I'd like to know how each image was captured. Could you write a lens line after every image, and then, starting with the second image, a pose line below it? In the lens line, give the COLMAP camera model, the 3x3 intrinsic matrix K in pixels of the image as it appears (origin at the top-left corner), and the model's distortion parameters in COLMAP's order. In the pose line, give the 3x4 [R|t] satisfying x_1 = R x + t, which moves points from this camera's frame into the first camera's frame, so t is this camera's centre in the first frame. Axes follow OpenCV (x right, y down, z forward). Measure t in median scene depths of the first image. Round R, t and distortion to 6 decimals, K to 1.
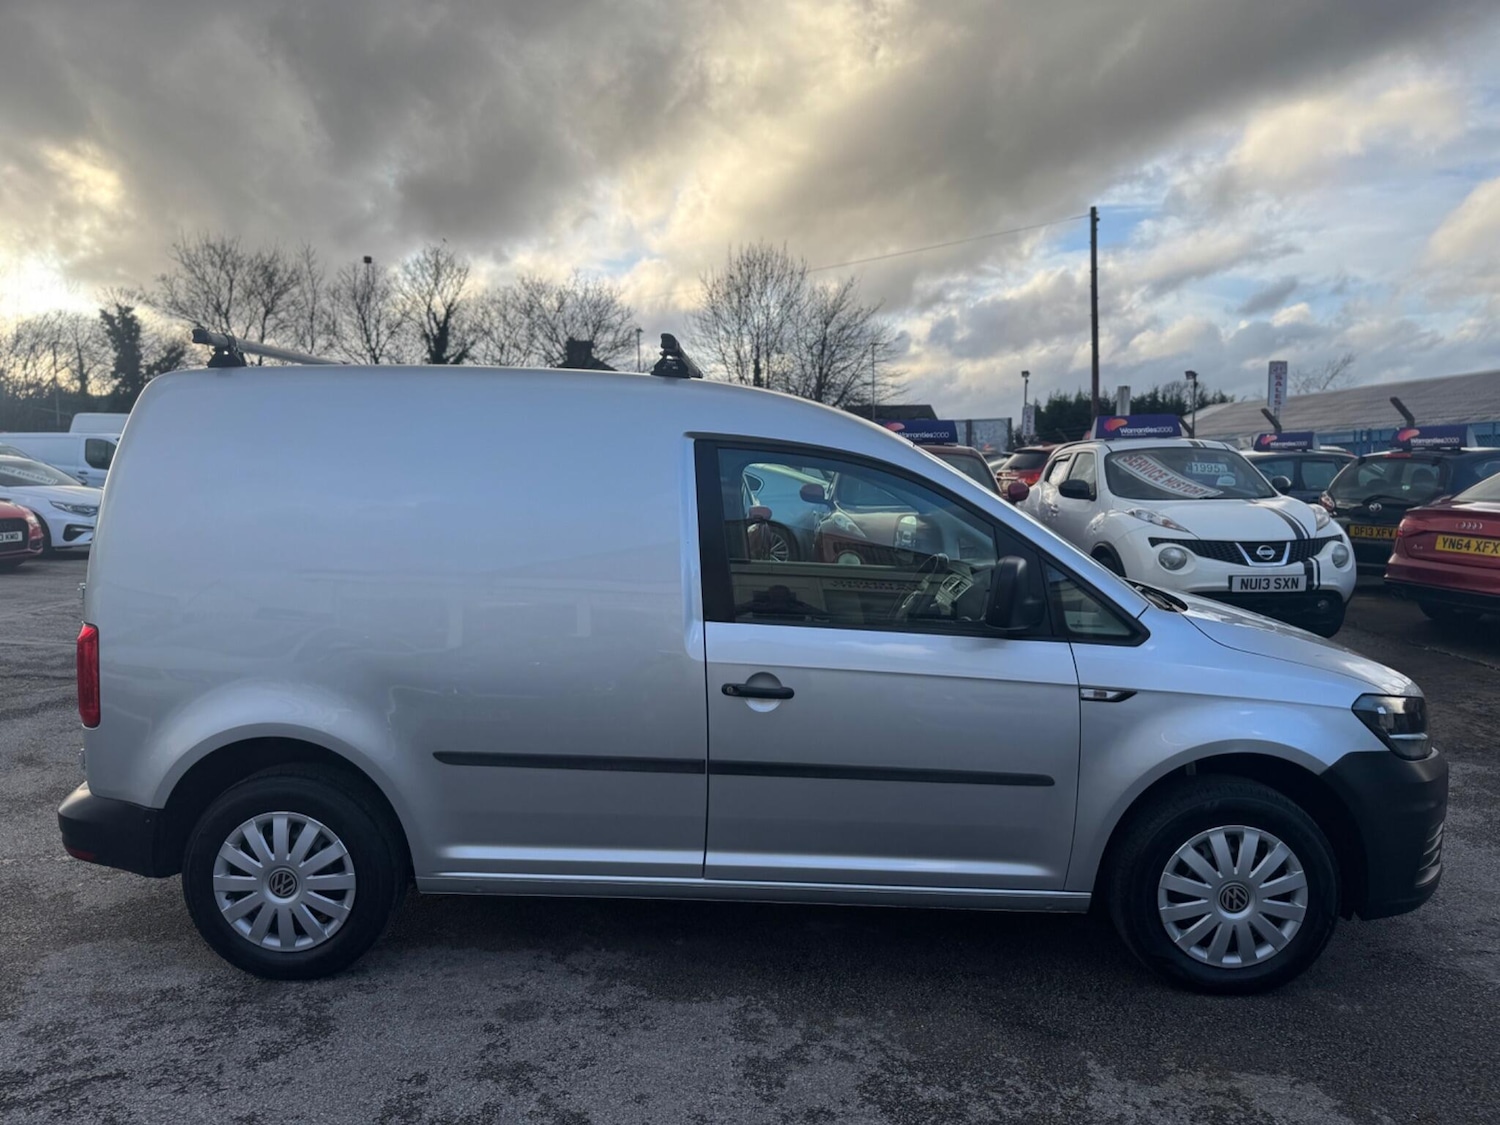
lens RADIAL K [[1045.0, 0, 749.5], [0, 1045.0, 554.8], [0, 0, 1]] dist [-0.000744, -0.002528]
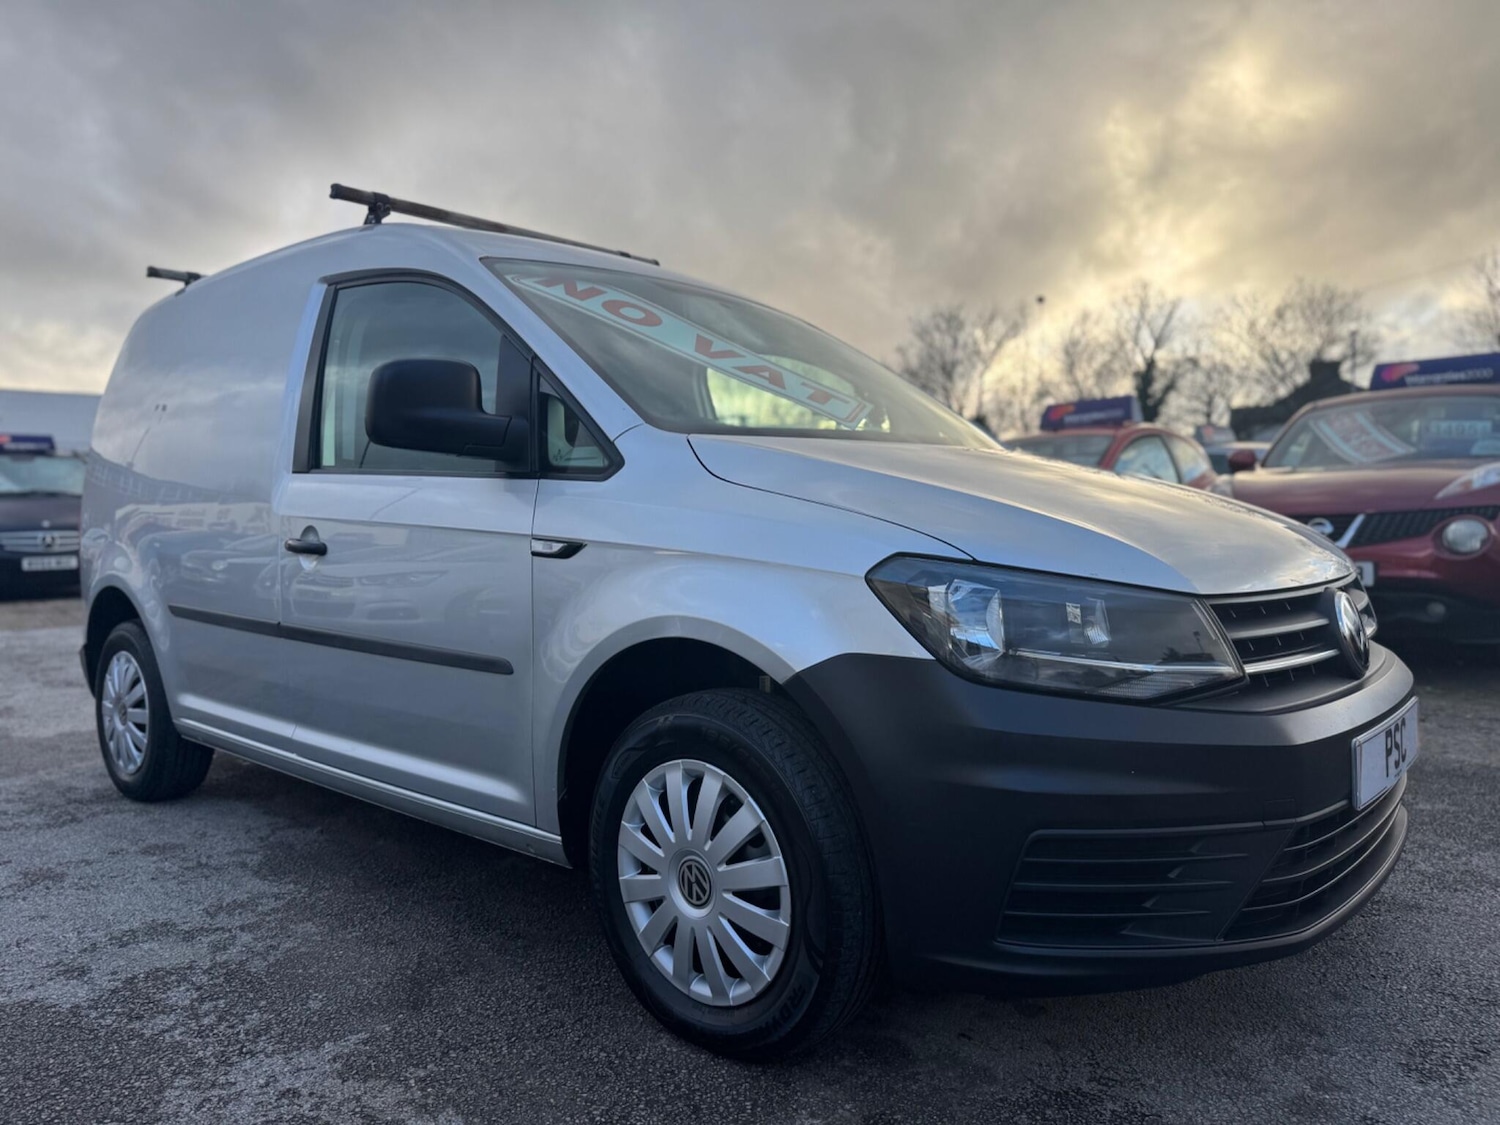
lens RADIAL K [[1045.9, 0, 734.1], [0, 1045.9, 555.2], [0, 0, 1]] dist [-0.003458, 0.000030]
pose [[0.765294, -0.003331, -0.643673, 0.876209], [-0.026110, 0.999003, -0.036214, 0.159712], [0.643151, 0.044521, 0.764444, 0.540034]]
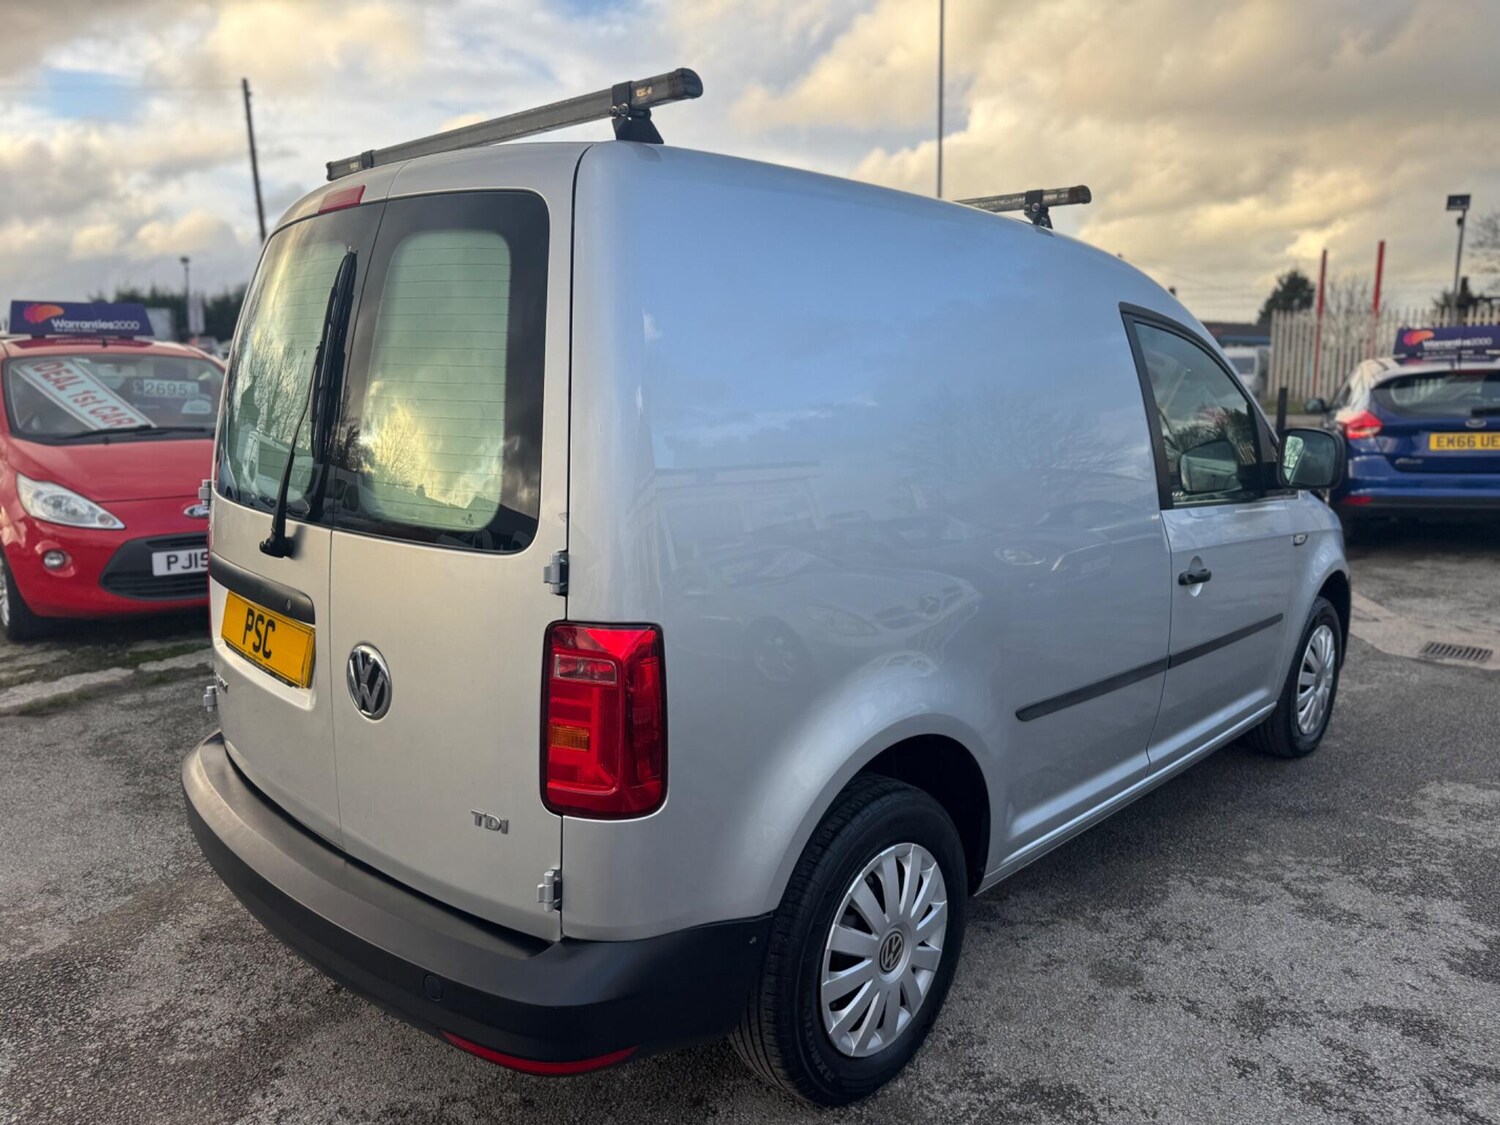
lens RADIAL K [[1044.8, 0, 744.4], [0, 1044.8, 561.0], [0, 0, 1]] dist [0.002518, -0.006337]
pose [[0.679023, -0.123702, 0.723620, -0.994588], [0.055214, 0.991514, 0.117688, -0.024573], [-0.732038, -0.039959, 0.680091, 0.631324]]
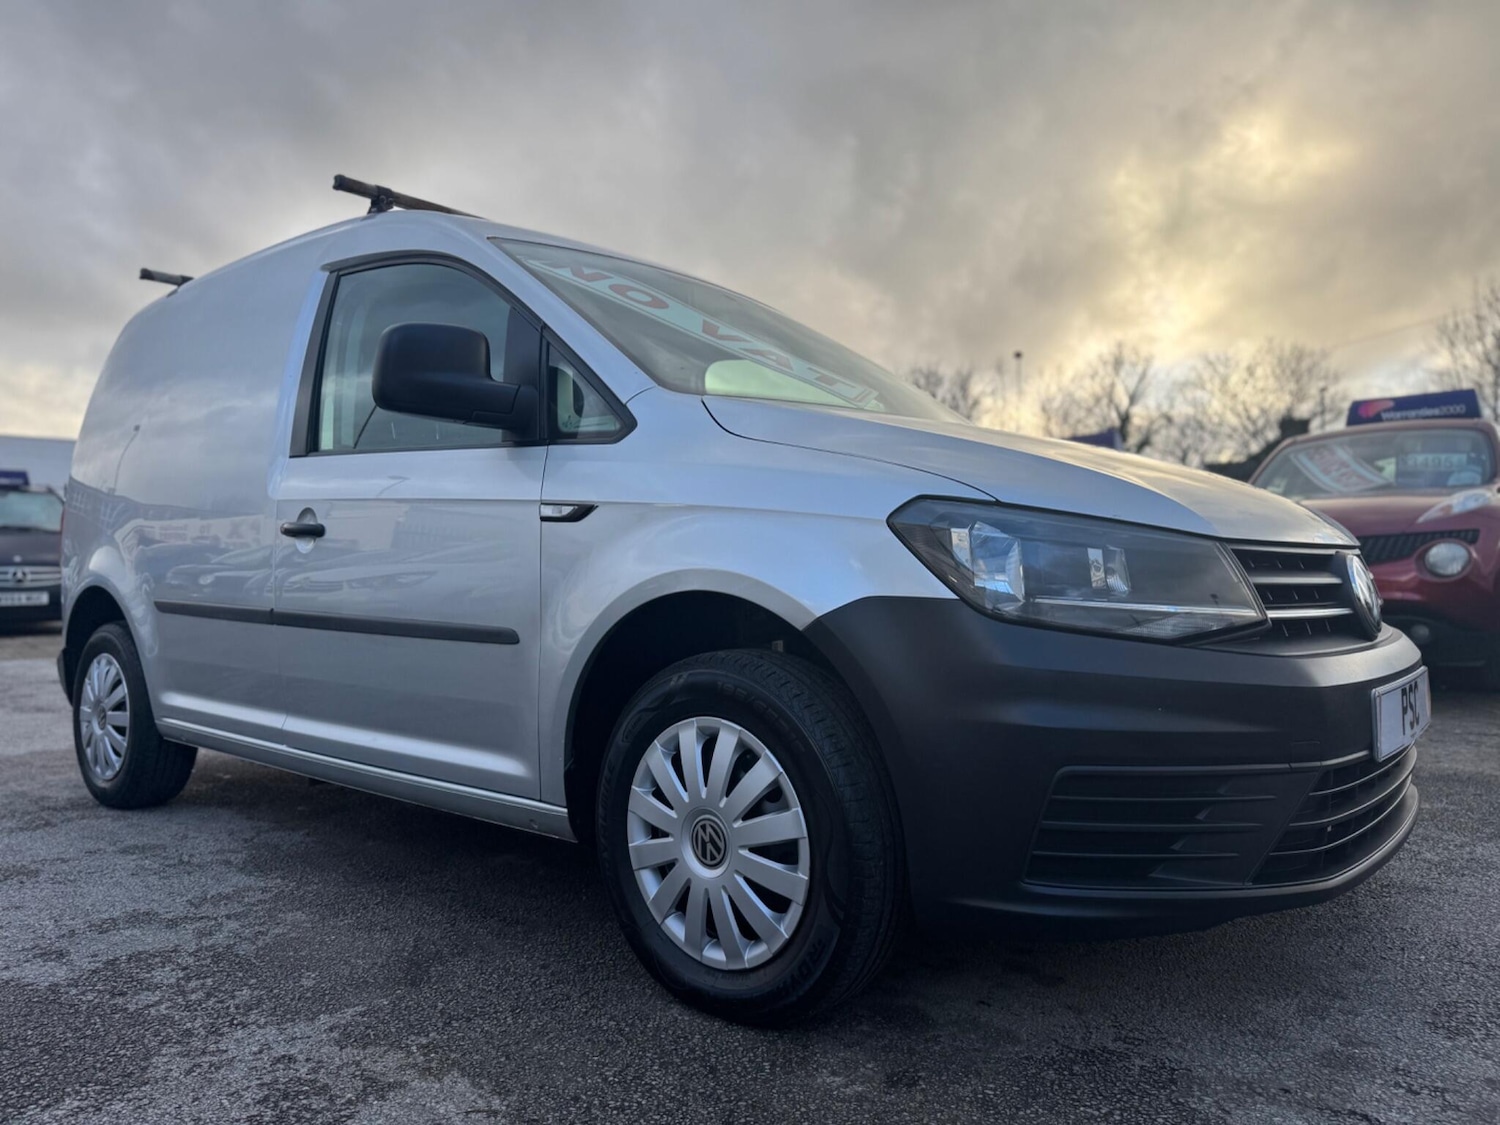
lens RADIAL K [[1044.8, 0, 744.4], [0, 1044.8, 561.0], [0, 0, 1]] dist [0.002518, -0.006337]
pose [[0.783339, -0.027796, -0.620973, 0.854743], [-0.029744, 0.996179, -0.082112, 0.217865], [0.620883, 0.082791, 0.779519, 0.536123]]
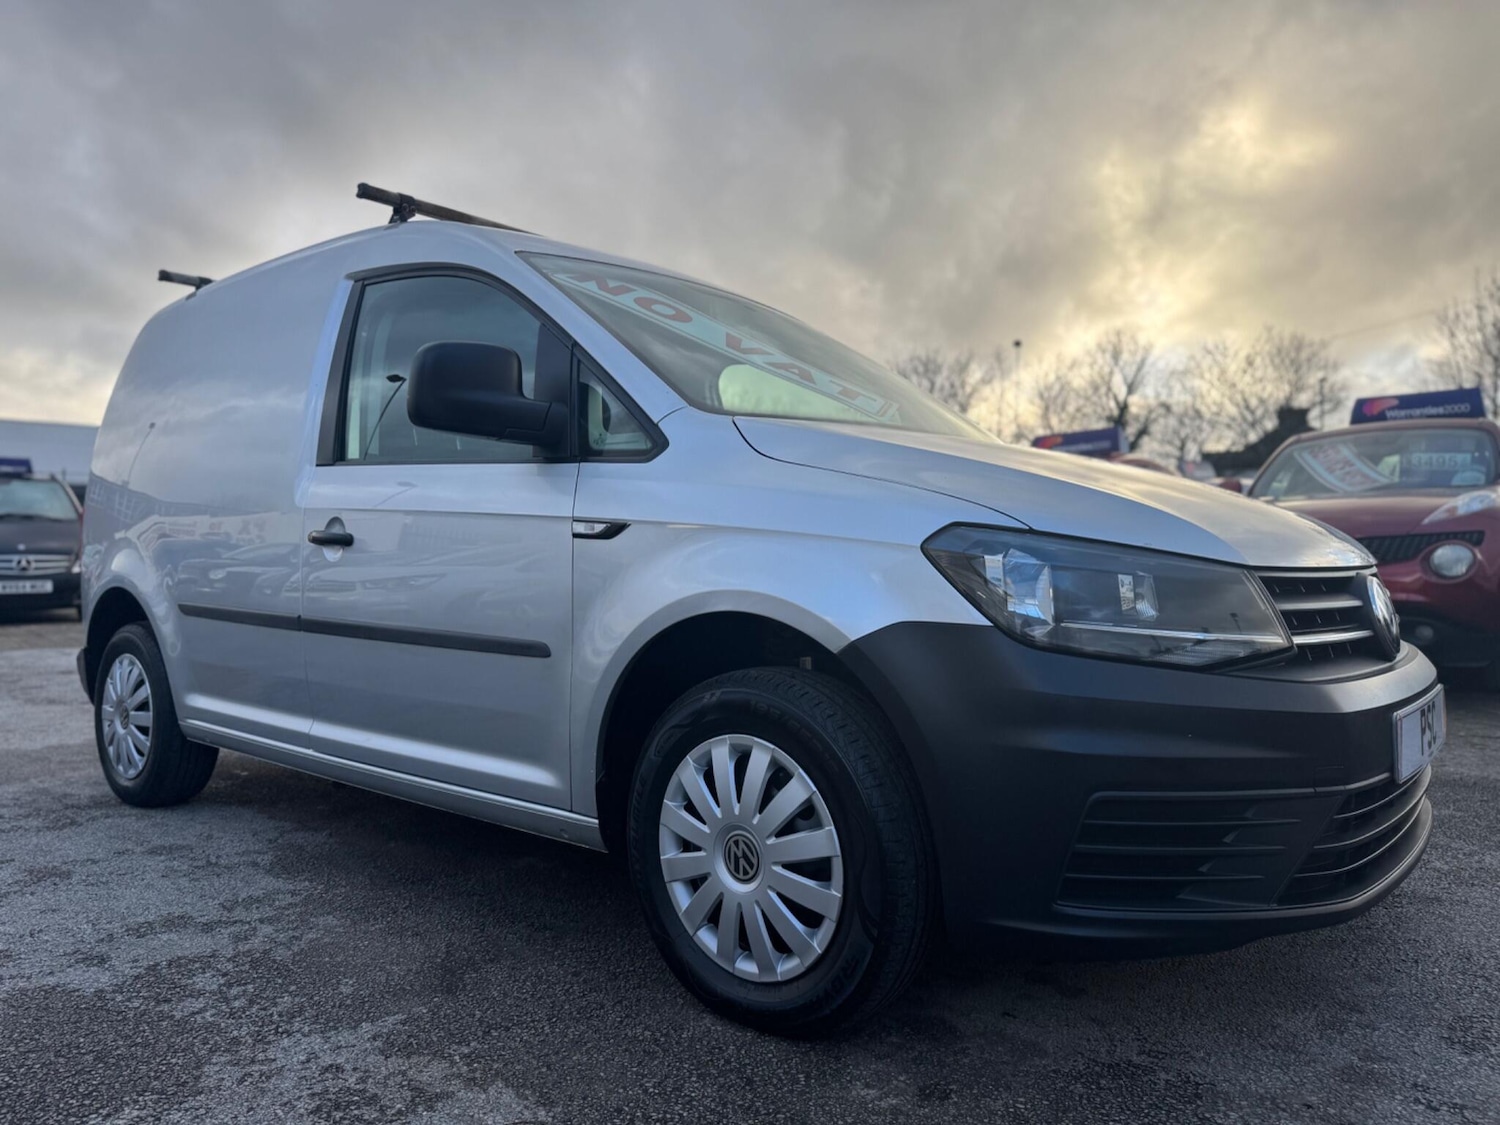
lens RADIAL K [[1045.0, 0, 738.6], [0, 1045.0, 558.8], [0, 0, 1]] dist [0.001409, -0.004744]
pose [[0.782321, -0.017562, -0.622628, 0.845625], [-0.034414, 0.996857, -0.071358, 0.199169], [0.621924, 0.077252, 0.779258, 0.511361]]
